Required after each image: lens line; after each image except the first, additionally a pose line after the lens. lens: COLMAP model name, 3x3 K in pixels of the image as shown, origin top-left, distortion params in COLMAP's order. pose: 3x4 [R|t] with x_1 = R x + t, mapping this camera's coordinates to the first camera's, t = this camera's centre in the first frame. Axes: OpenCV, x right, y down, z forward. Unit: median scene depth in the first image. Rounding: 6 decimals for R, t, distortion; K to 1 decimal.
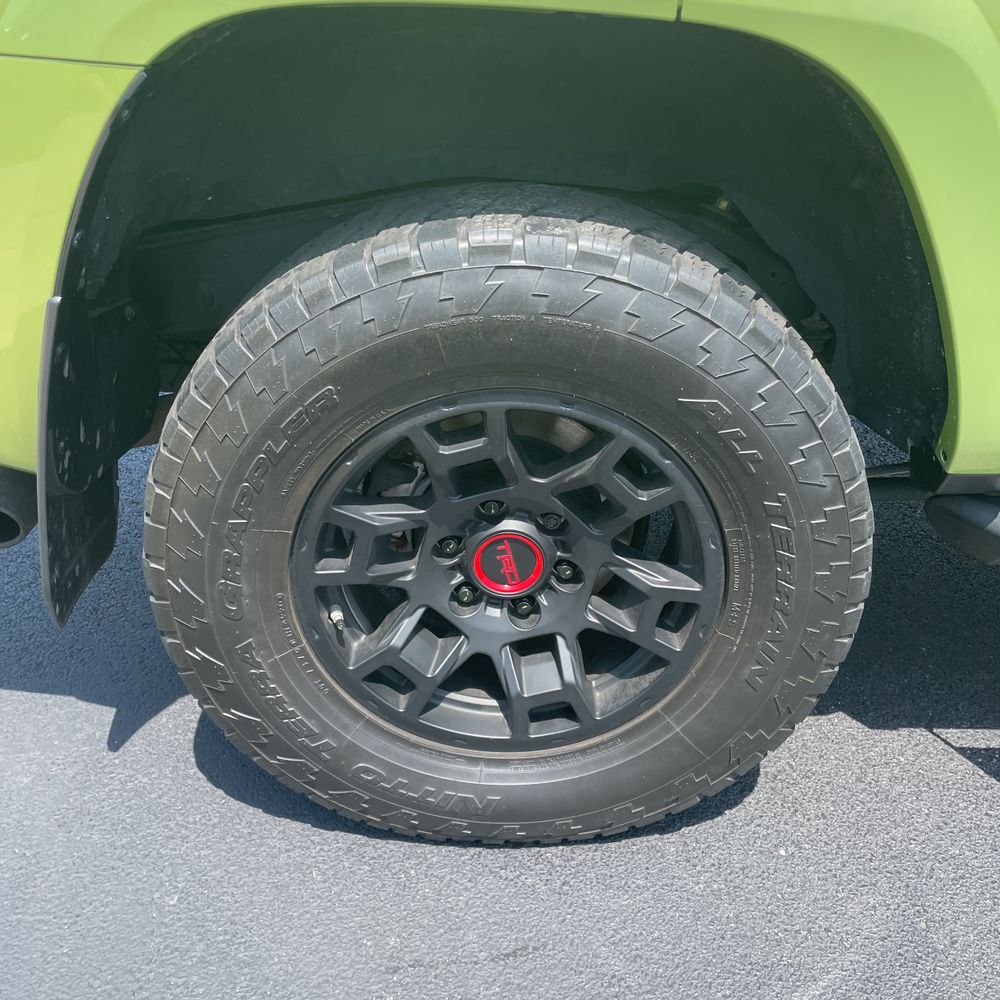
lens RADIAL K [[1025.7, 0, 497.1], [0, 1025.7, 496.9], [0, 0, 1]] dist [0.055674, 0.000000]
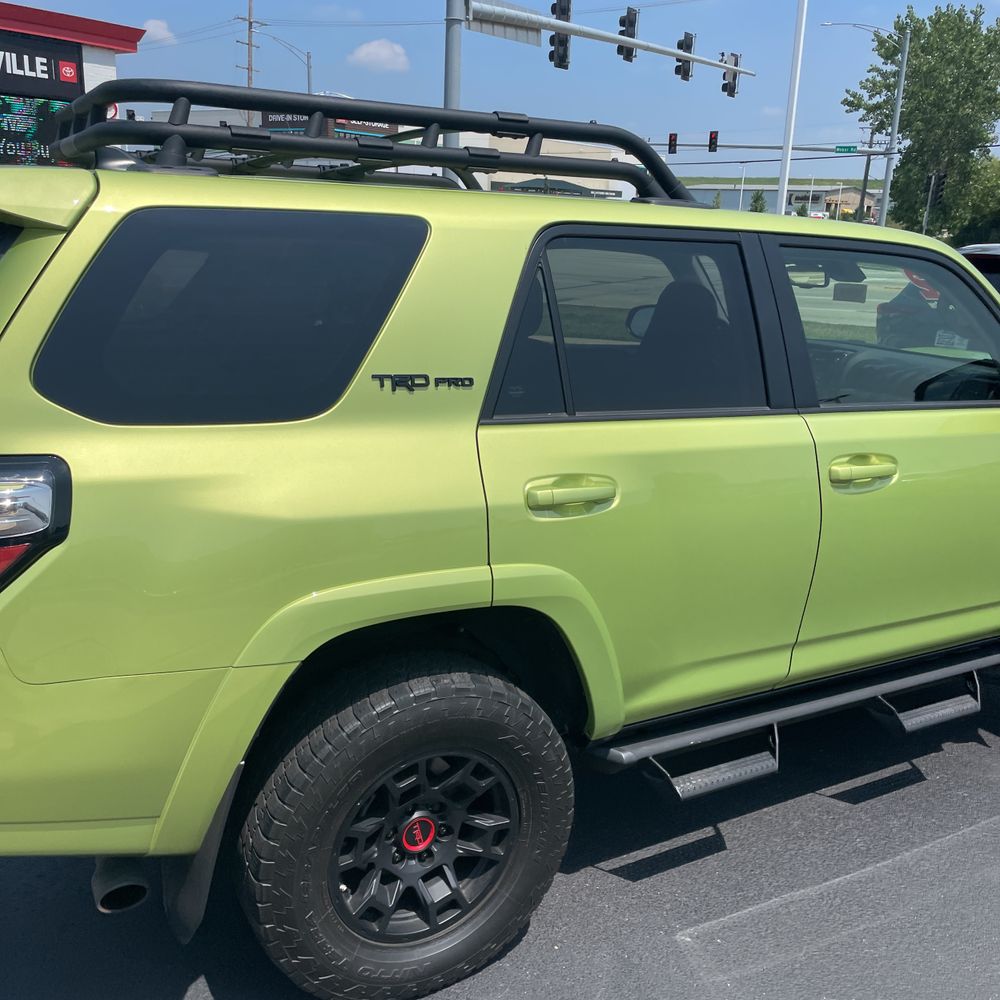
lens RADIAL K [[1025.7, 0, 502.6], [0, 1025.7, 502.0], [0, 0, 1]] dist [0.055674, 0.000000]
pose [[0.869826, -0.117773, 0.479096, -0.726917], [0.220493, 0.961510, -0.163956, -0.189778], [-0.441346, 0.248250, 0.862314, -0.956352]]
